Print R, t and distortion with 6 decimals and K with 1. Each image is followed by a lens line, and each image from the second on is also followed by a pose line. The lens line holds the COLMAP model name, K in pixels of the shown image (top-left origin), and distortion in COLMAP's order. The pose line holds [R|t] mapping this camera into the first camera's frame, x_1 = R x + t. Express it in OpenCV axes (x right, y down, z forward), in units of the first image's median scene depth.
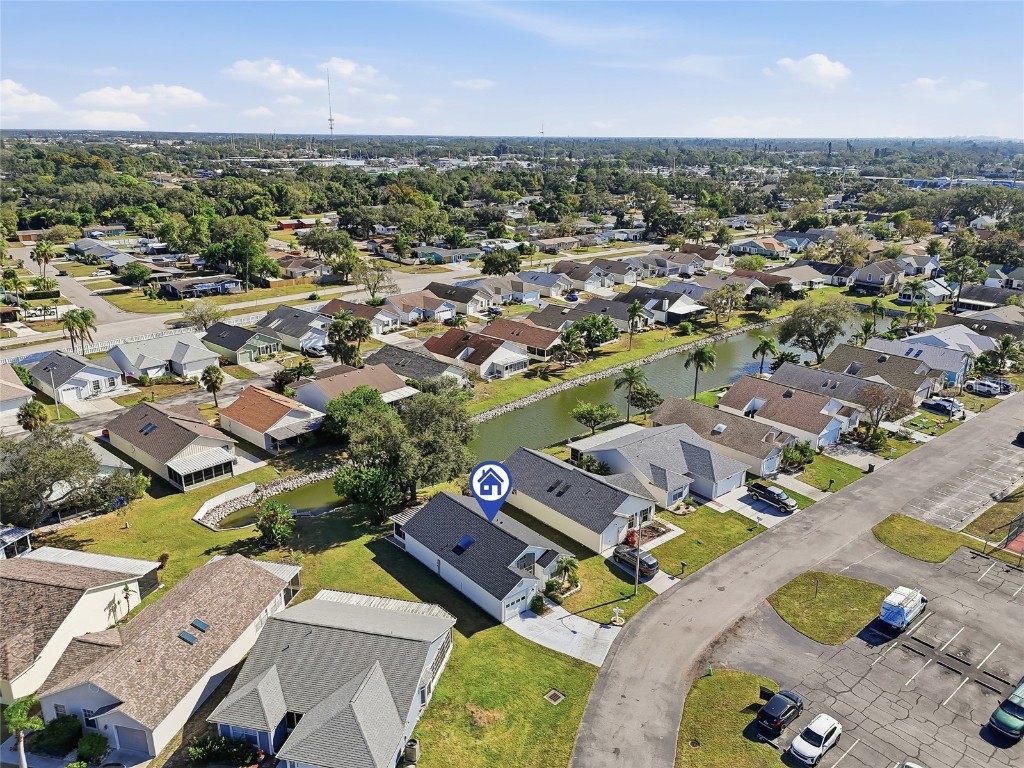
lens RADIAL K [[745.9, 0, 512.0], [0, 745.9, 384.0], [0, 0, 1]] dist [0.084693, -0.095751]
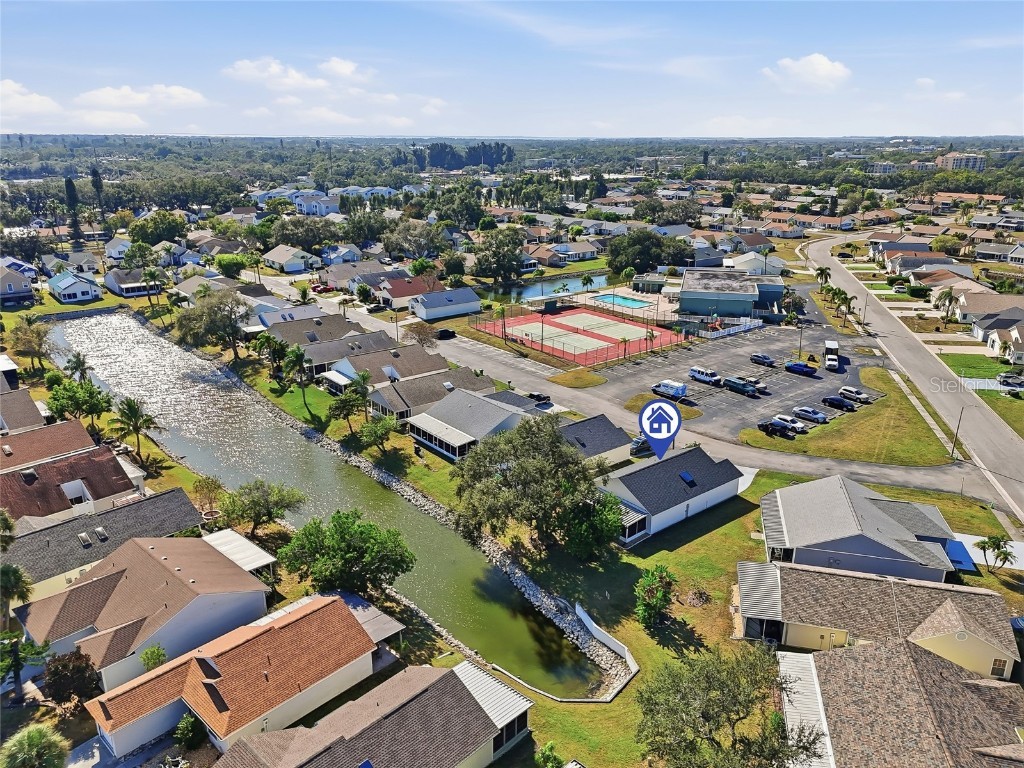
lens RADIAL K [[745.9, 0, 512.0], [0, 745.9, 384.0], [0, 0, 1]] dist [0.084693, -0.095751]
pose [[0.018725, -0.326917, 0.944868, -1.100195], [0.308864, 0.900702, 0.305515, -0.359650], [-0.950922, 0.286115, 0.117838, 1.028383]]
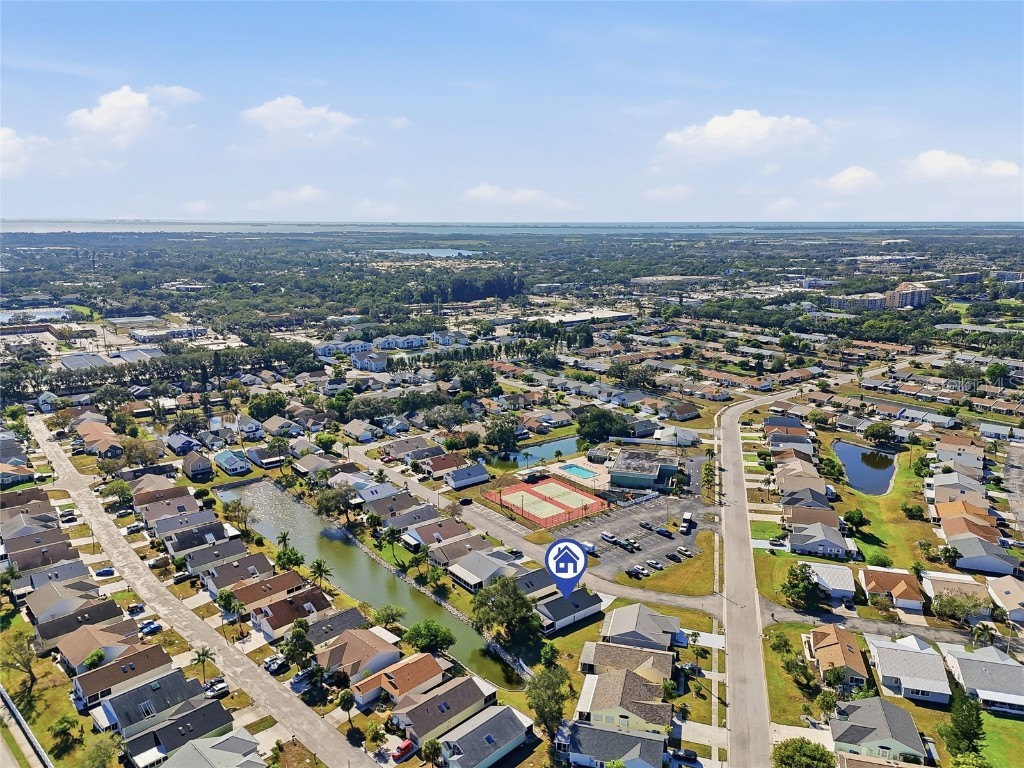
lens RADIAL K [[746.9, 0, 512.0], [0, 746.9, 384.0], [0, 0, 1]] dist [0.162738, -0.438250]
pose [[0.039762, -0.228889, 0.972640, -2.415358], [0.311378, 0.927778, 0.205603, -1.095789], [-0.949454, 0.294683, 0.108161, 0.654703]]
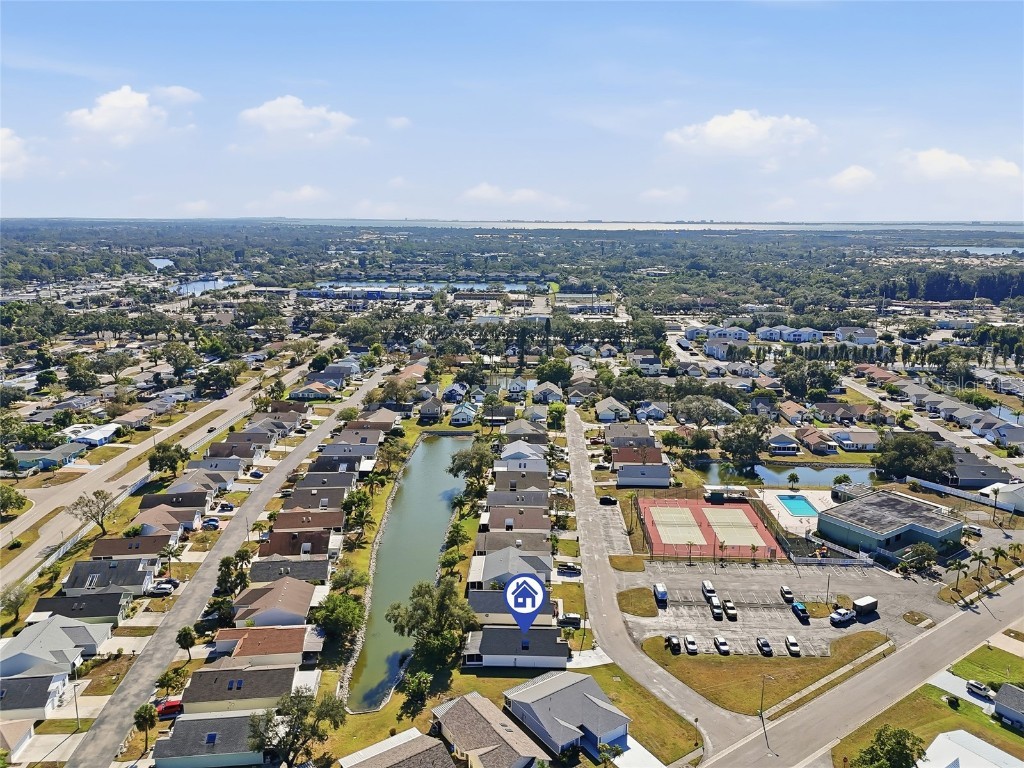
lens RADIAL K [[745.9, 0, 512.0], [0, 745.9, 384.0], [0, 0, 1]] dist [0.084693, -0.095751]
pose [[0.677481, -0.171947, 0.715160, -1.328692], [0.238050, 0.971220, 0.008003, -0.457183], [-0.695954, 0.164822, 0.698915, -0.461479]]
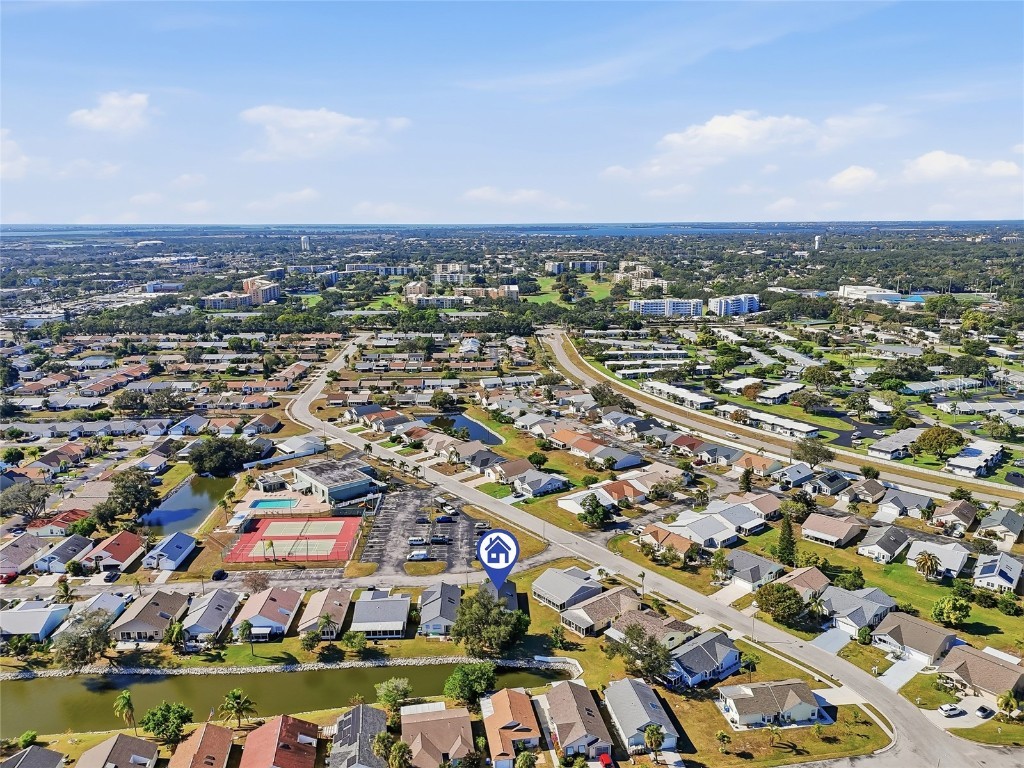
lens RADIAL K [[745.9, 0, 512.0], [0, 745.9, 384.0], [0, 0, 1]] dist [0.084693, -0.095751]
pose [[-0.790332, -0.140609, 0.596325, -1.551909], [0.188456, 0.870330, 0.454984, -1.653891], [-0.582974, 0.471969, -0.661352, 2.353380]]
